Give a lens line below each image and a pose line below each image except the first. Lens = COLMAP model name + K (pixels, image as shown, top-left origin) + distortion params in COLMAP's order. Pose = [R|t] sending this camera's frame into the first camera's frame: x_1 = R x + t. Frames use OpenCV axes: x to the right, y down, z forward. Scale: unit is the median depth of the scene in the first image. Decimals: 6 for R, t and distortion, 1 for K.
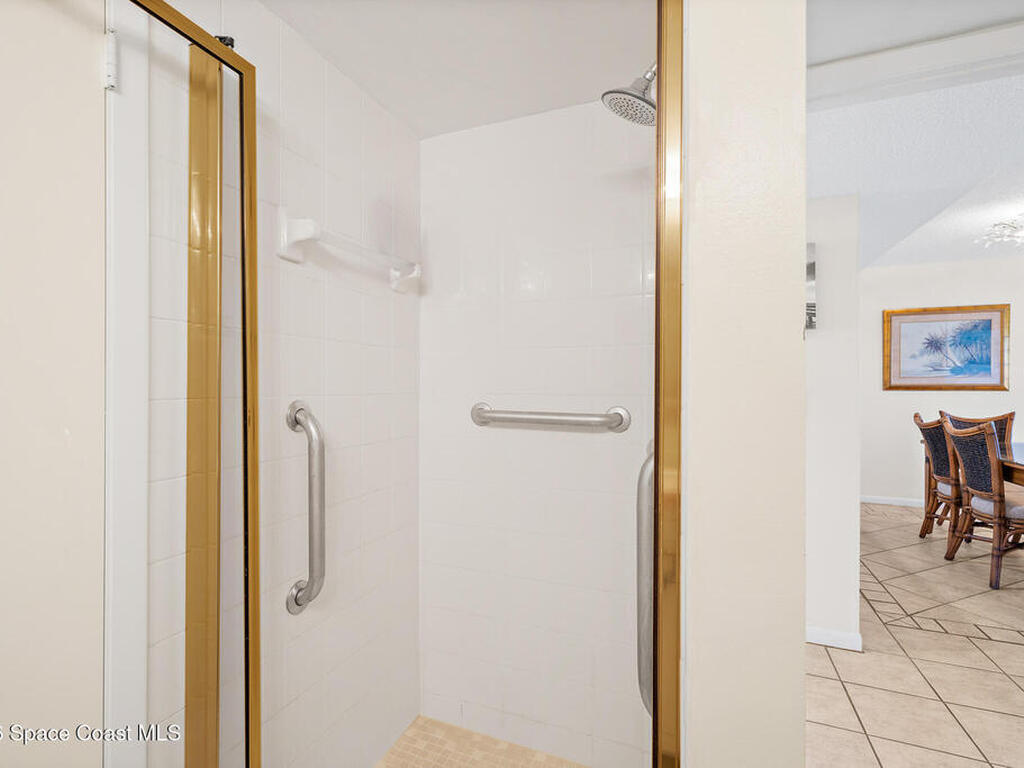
lens RADIAL K [[485.6, 0, 511.4], [0, 485.6, 386.8], [0, 0, 1]] dist [0.003877, 0.000872]
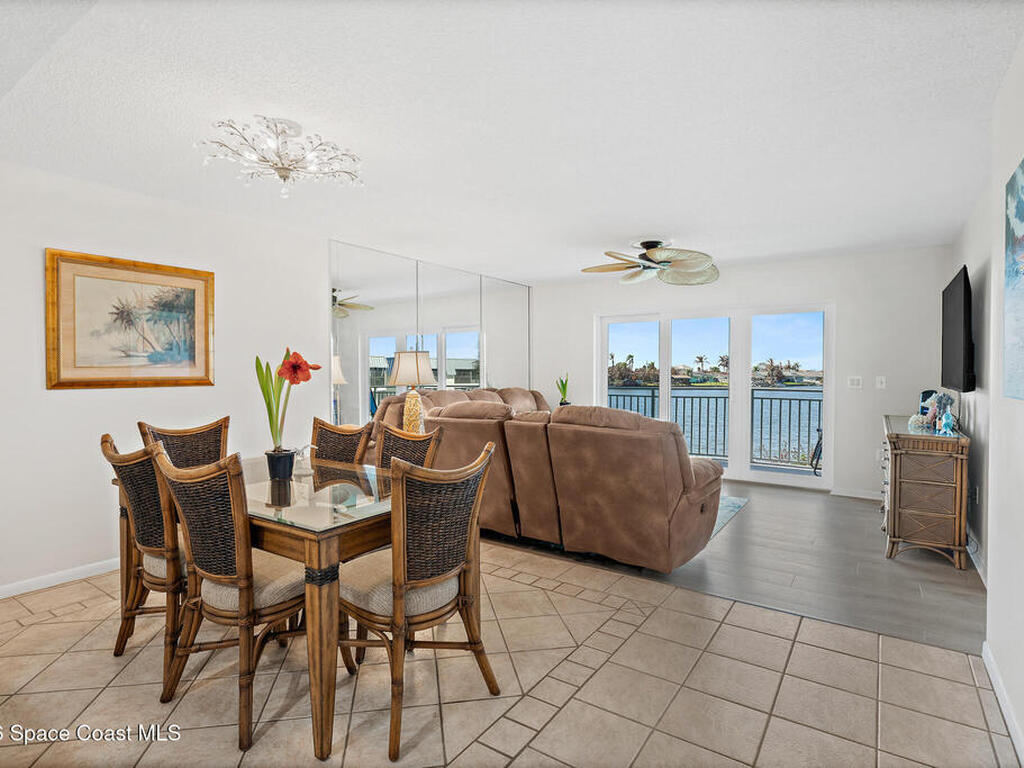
lens RADIAL K [[548.1, 0, 504.8], [0, 548.1, 381.0], [0, 0, 1]] dist [-0.001030, -0.004154]
pose [[0.231202, -0.017388, 0.972750, 0.281999], [0.004000, 0.999849, 0.016922, -0.011980], [-0.972897, -0.000022, 0.231237, 0.350795]]
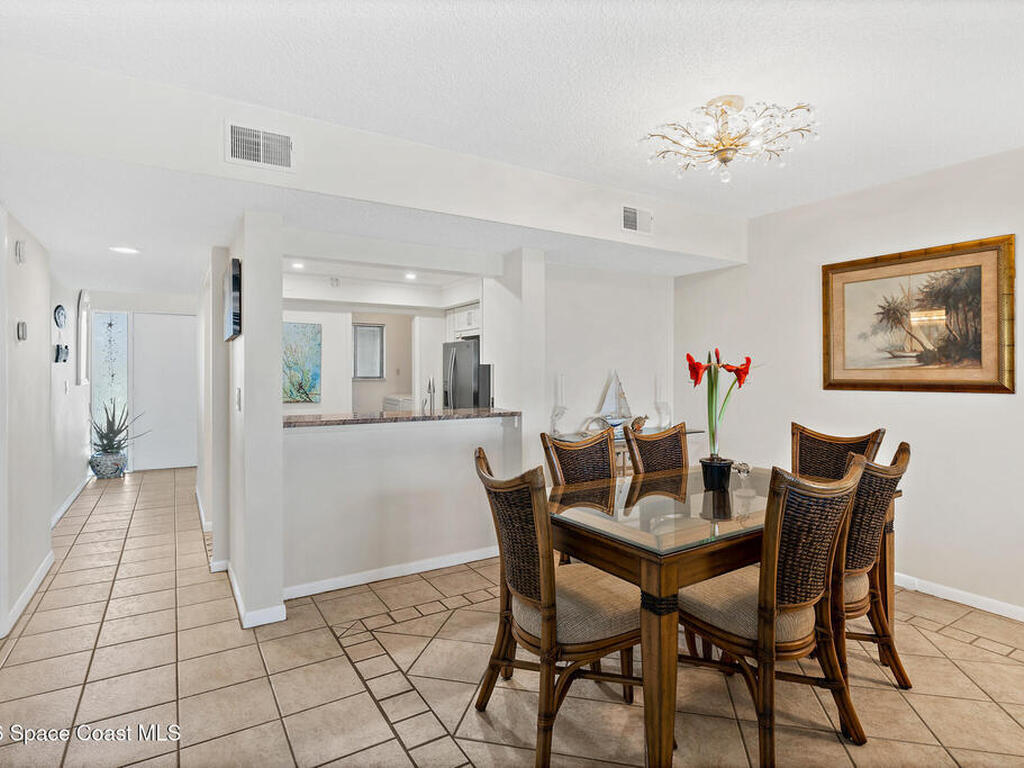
lens RADIAL K [[548.1, 0, 513.7], [0, 548.1, 377.6], [0, 0, 1]] dist [-0.001030, -0.004154]
pose [[0.809169, 0.004810, -0.587556, 0.919459], [-0.002387, 0.999985, 0.004900, -0.011463], [0.587571, -0.002563, 0.809169, 0.175391]]
